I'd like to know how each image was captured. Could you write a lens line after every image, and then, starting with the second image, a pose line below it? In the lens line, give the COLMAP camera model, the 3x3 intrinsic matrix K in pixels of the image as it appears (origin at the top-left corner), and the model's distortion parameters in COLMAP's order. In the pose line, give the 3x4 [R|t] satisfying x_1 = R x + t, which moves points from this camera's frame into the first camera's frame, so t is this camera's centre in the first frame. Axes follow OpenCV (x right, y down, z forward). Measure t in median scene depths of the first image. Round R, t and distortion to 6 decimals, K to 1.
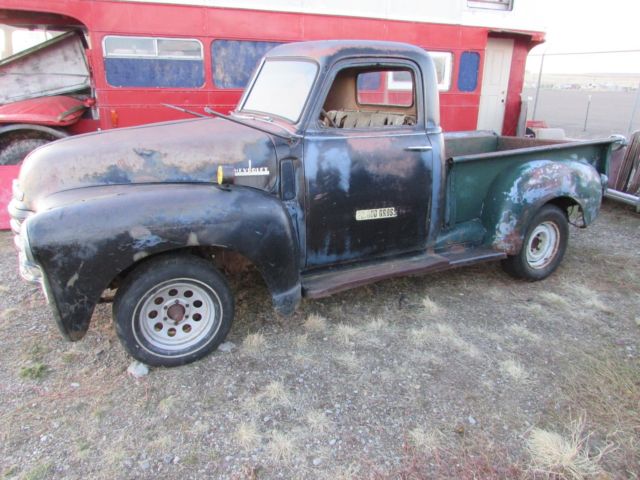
lens RADIAL K [[454.6, 0, 318.2], [0, 454.6, 239.5], [0, 0, 1]] dist [-0.025824, 0.004455]
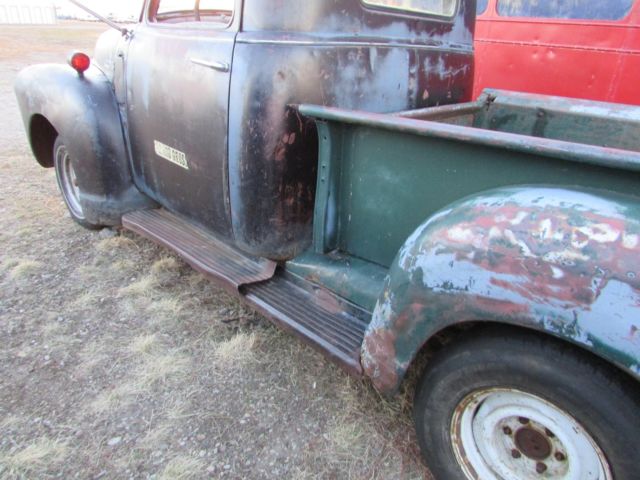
lens RADIAL K [[454.6, 0, 322.7], [0, 454.6, 241.5], [0, 0, 1]] dist [-0.025824, 0.004455]
pose [[0.360174, 0.405338, -0.840223, 0.860091], [-0.347323, 0.894186, 0.282486, -0.217189], [0.865818, 0.190085, 0.462846, 0.929451]]
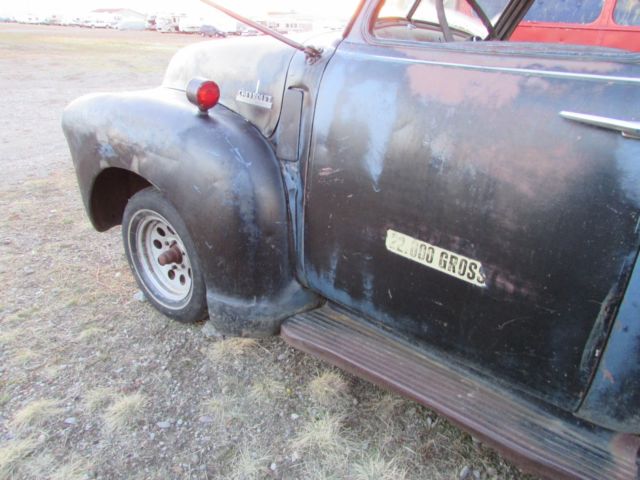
lens RADIAL K [[454.6, 0, 319.4], [0, 454.6, 237.8], [0, 0, 1]] dist [-0.025824, 0.004455]
pose [[0.447024, 0.380002, -0.809795, 0.423824], [-0.333662, 0.910781, 0.243202, -0.142676], [0.829963, 0.161481, 0.533933, 0.704654]]
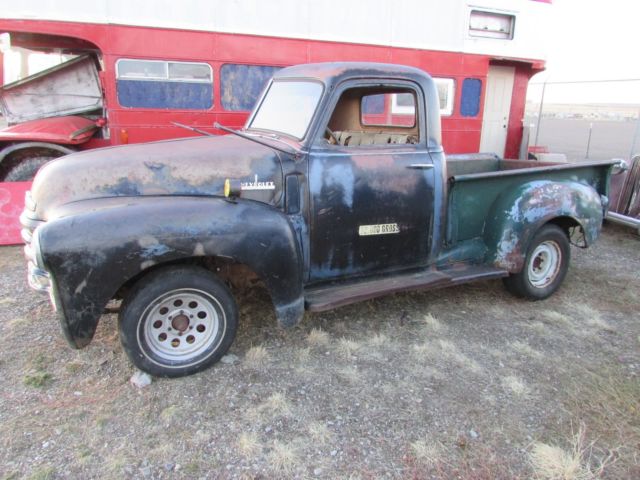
lens RADIAL K [[454.6, 0, 318.8], [0, 454.6, 238.7], [0, 0, 1]] dist [-0.025824, 0.004455]
pose [[0.999905, 0.011512, -0.007530, 0.000600], [-0.011919, 0.998337, -0.056394, 0.023999], [0.006868, 0.056478, 0.998380, -0.016968]]
